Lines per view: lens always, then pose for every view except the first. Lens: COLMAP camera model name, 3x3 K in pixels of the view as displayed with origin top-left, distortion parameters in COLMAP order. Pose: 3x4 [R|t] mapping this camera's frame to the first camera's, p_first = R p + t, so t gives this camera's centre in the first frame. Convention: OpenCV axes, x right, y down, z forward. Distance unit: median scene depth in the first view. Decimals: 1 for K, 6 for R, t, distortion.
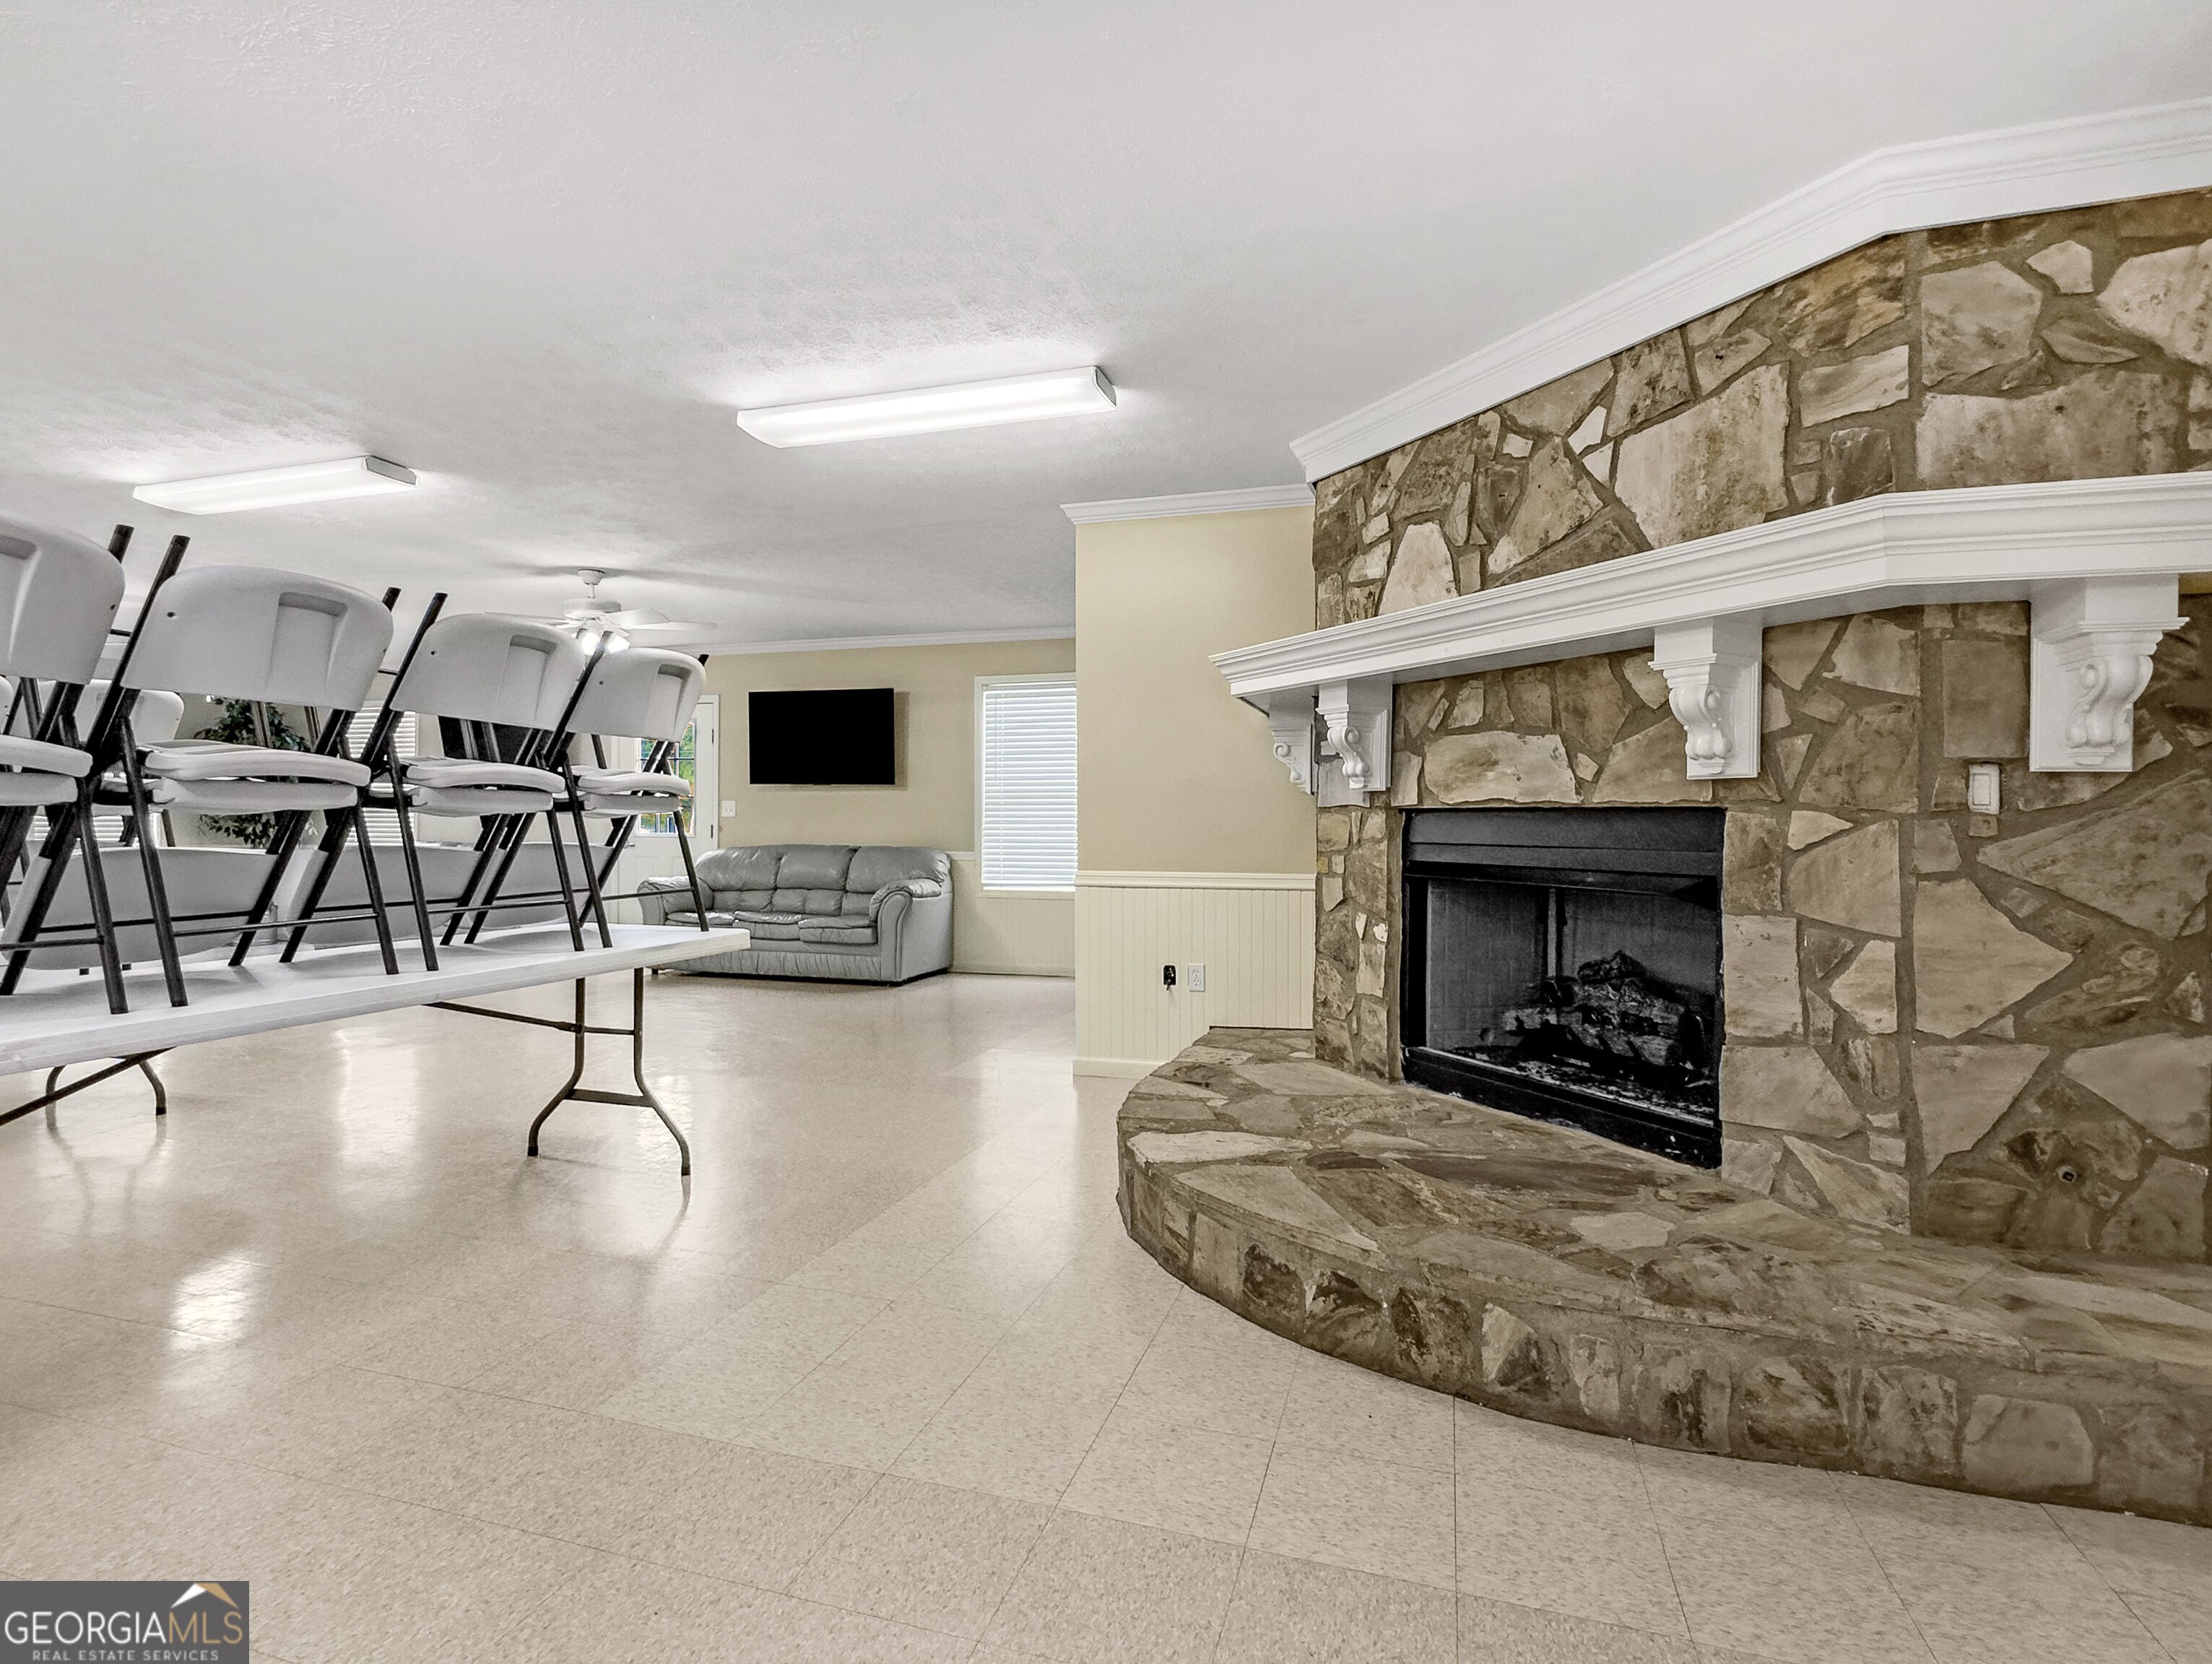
lens RADIAL K [[1103.5, 0, 1106.0], [0, 1103.5, 832.0], [0, 0, 1]] dist [-0.002244, -0.000649]
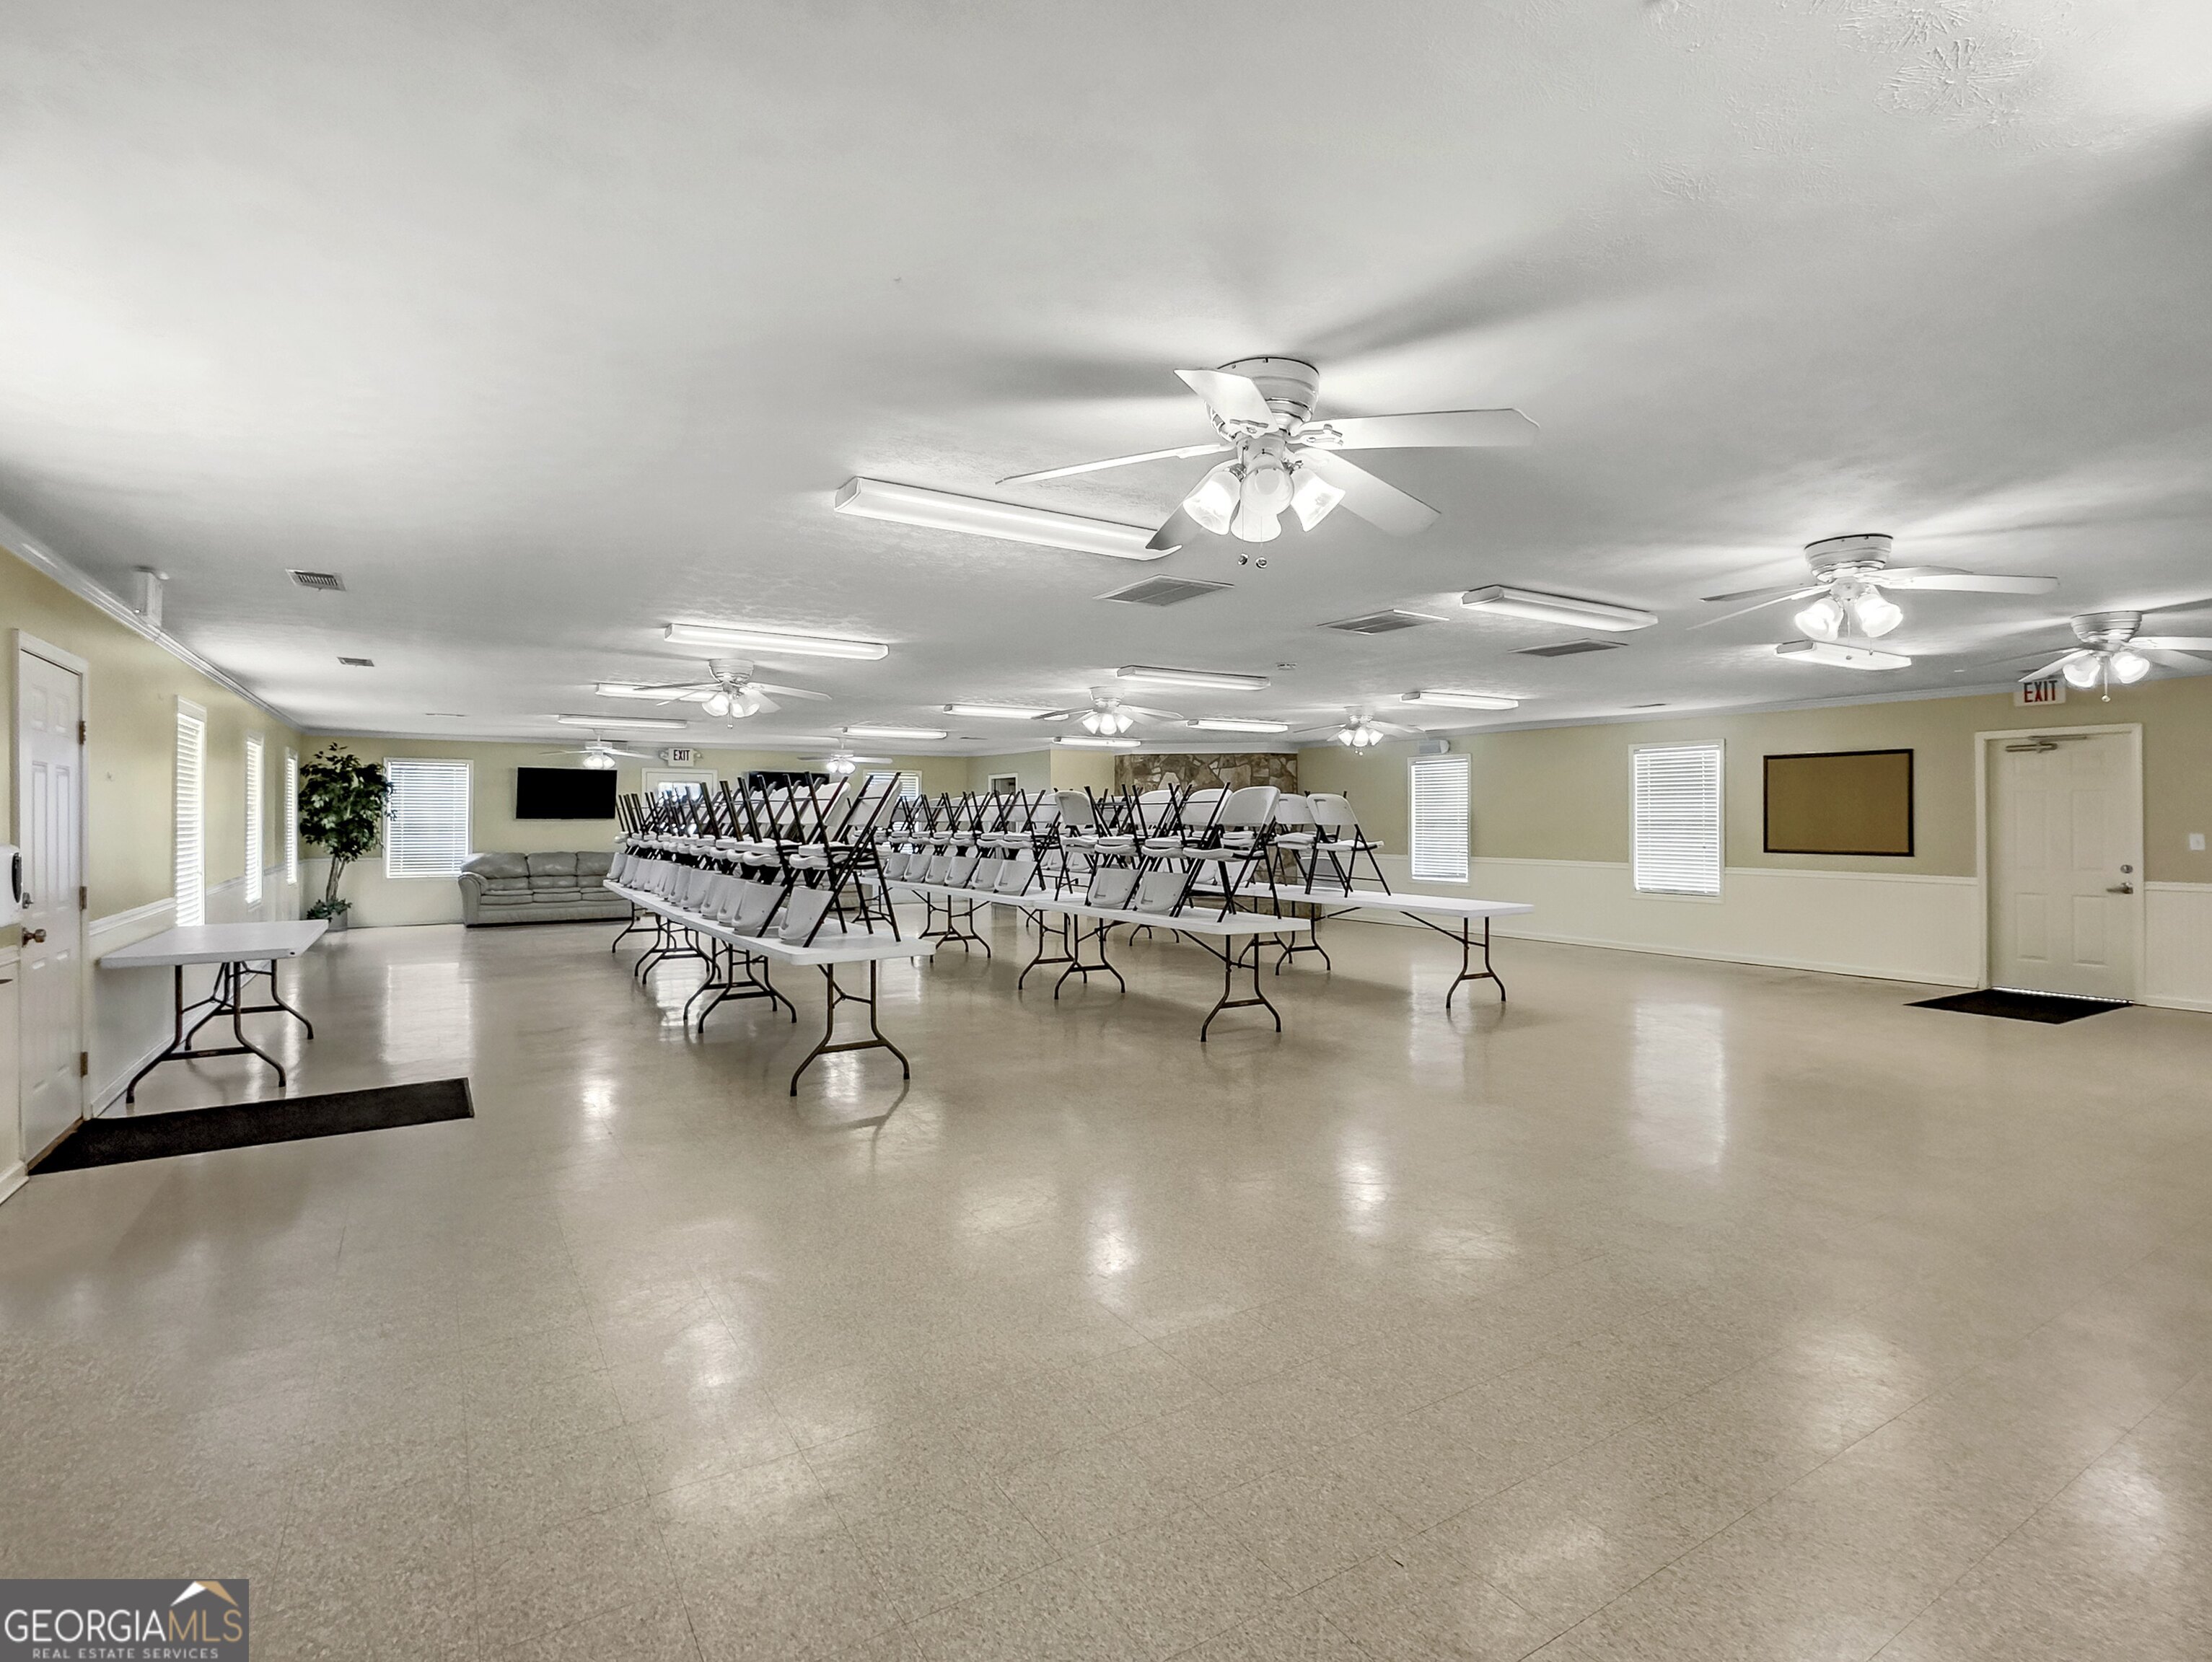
lens RADIAL K [[1103.3, 0, 1106.0], [0, 1103.3, 831.0], [0, 0, 1]] dist [-0.002244, -0.000649]
pose [[0.669386, -0.005863, 0.742892, -3.996828], [0.007550, 0.999971, 0.001088, -0.055725], [-0.742876, 0.004881, 0.669411, -2.251488]]
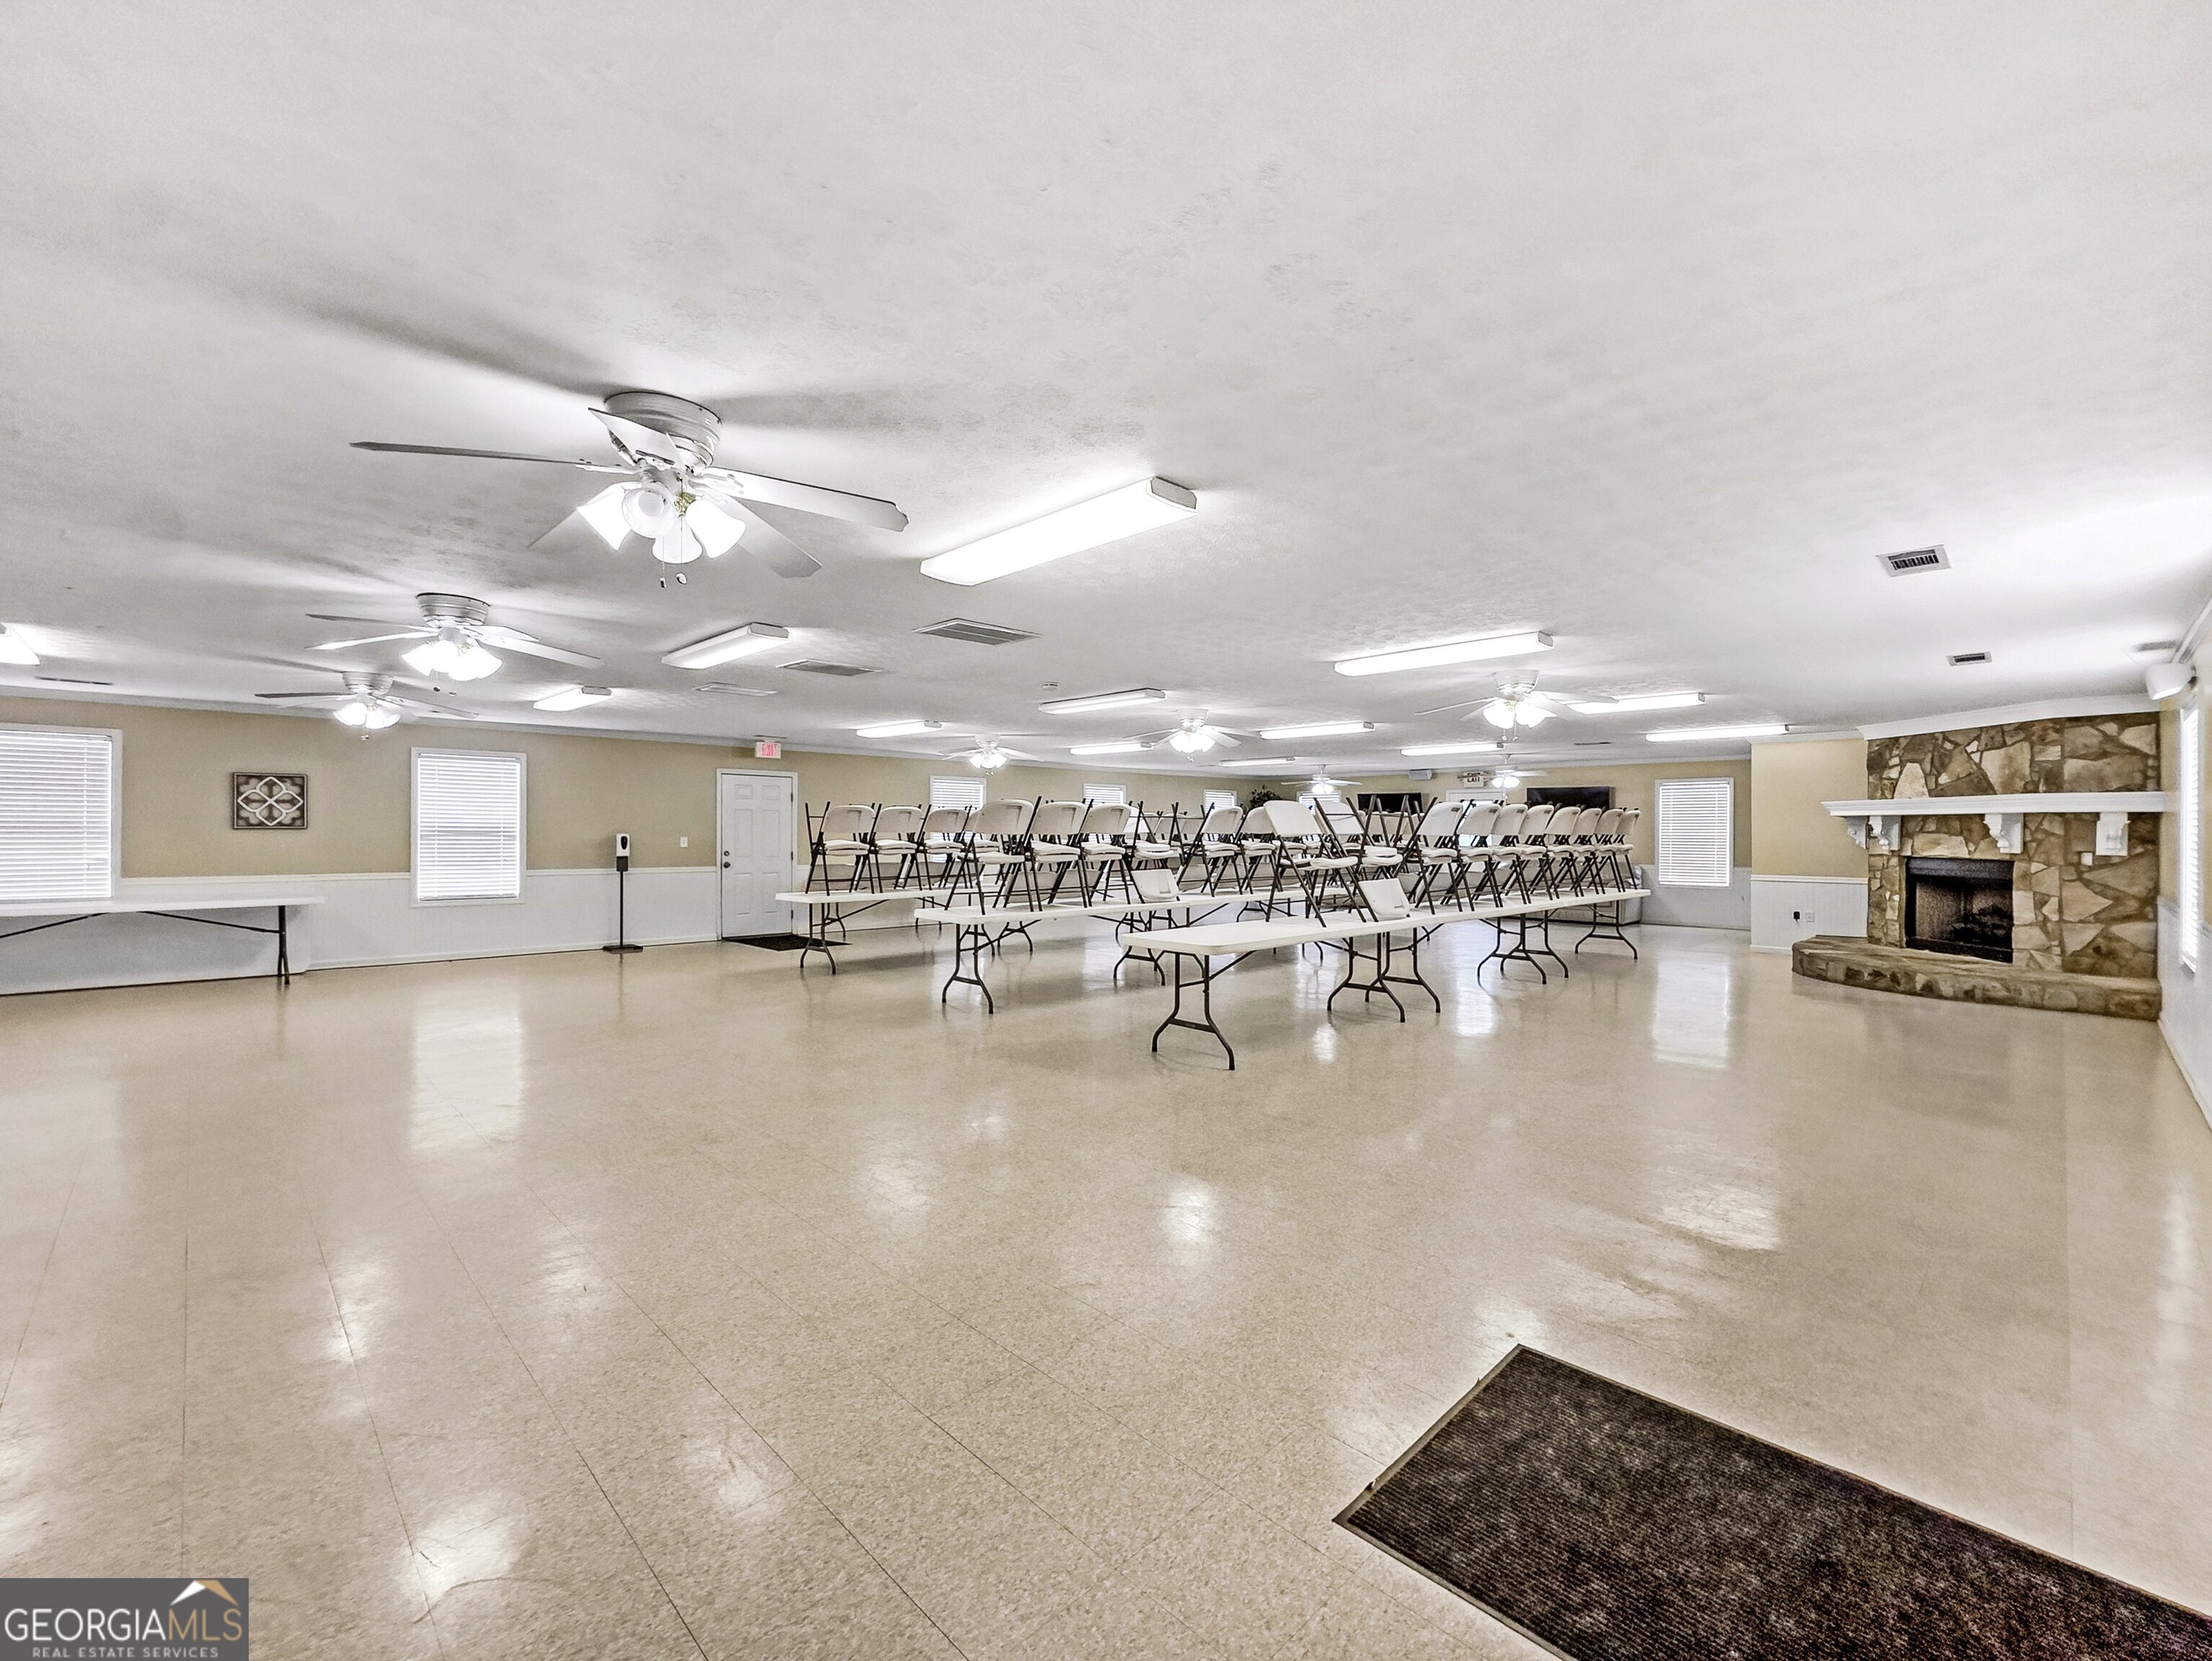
lens RADIAL K [[897.7, 0, 1106.0], [0, 897.7, 830.5], [0, 0, 1]] dist [-0.002169, 0.000027]
pose [[0.868591, 0.002475, -0.495524, -0.516077], [-0.008125, 0.999924, -0.009248, -0.064631], [0.495464, 0.012059, 0.868545, -2.750889]]
